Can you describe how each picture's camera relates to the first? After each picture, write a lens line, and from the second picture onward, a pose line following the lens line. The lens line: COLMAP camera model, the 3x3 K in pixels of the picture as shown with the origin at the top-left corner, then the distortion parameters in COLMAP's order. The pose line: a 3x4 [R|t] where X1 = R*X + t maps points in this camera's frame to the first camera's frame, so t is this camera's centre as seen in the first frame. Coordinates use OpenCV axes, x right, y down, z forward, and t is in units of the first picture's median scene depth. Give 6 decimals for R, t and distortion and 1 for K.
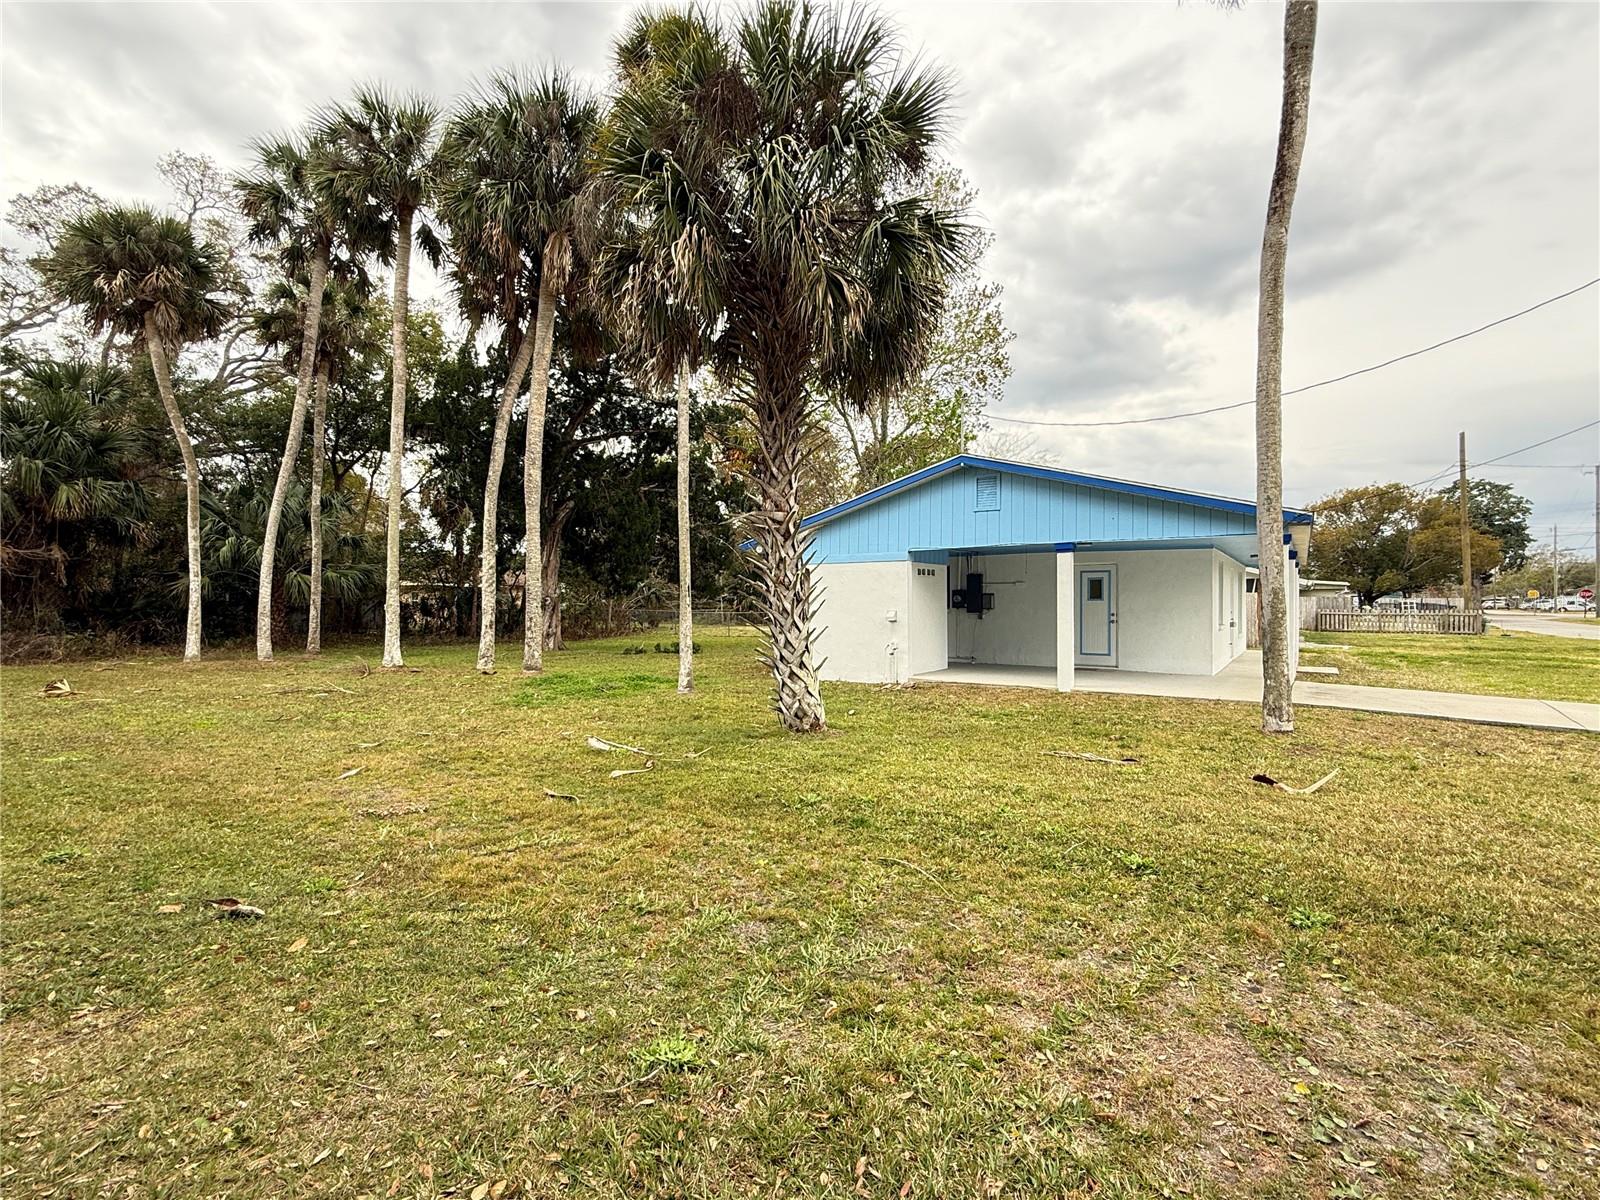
lens RADIAL K [[749.8, 0, 800.0], [0, 749.8, 600.0], [0, 0, 1]] dist [-0.000610, -0.000092]
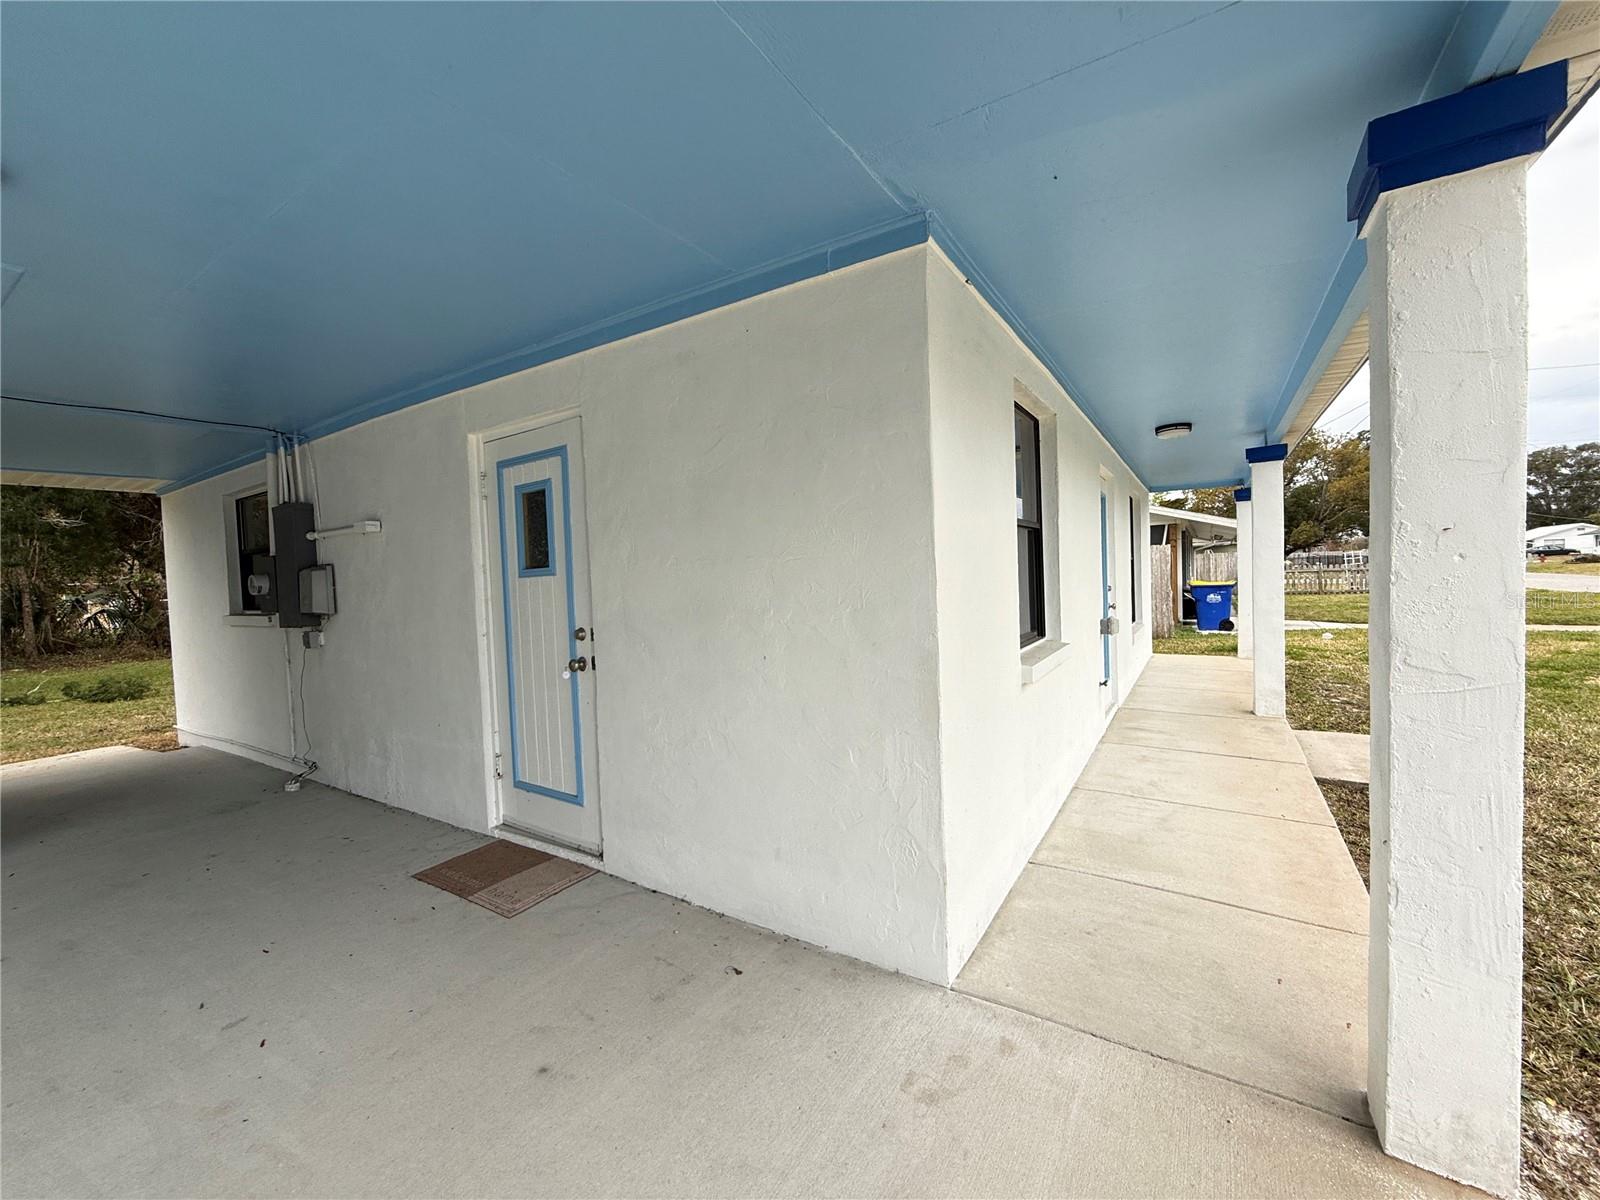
lens RADIAL K [[634.4, 0, 795.9], [0, 634.4, 596.2], [0, 0, 1]] dist [0.001781, 0.000136]
pose [[0.999037, -0.038513, 0.021033, 0.185008], [0.037763, 0.998675, 0.034964, 0.001178], [-0.022352, -0.034136, 0.999167, 0.307930]]
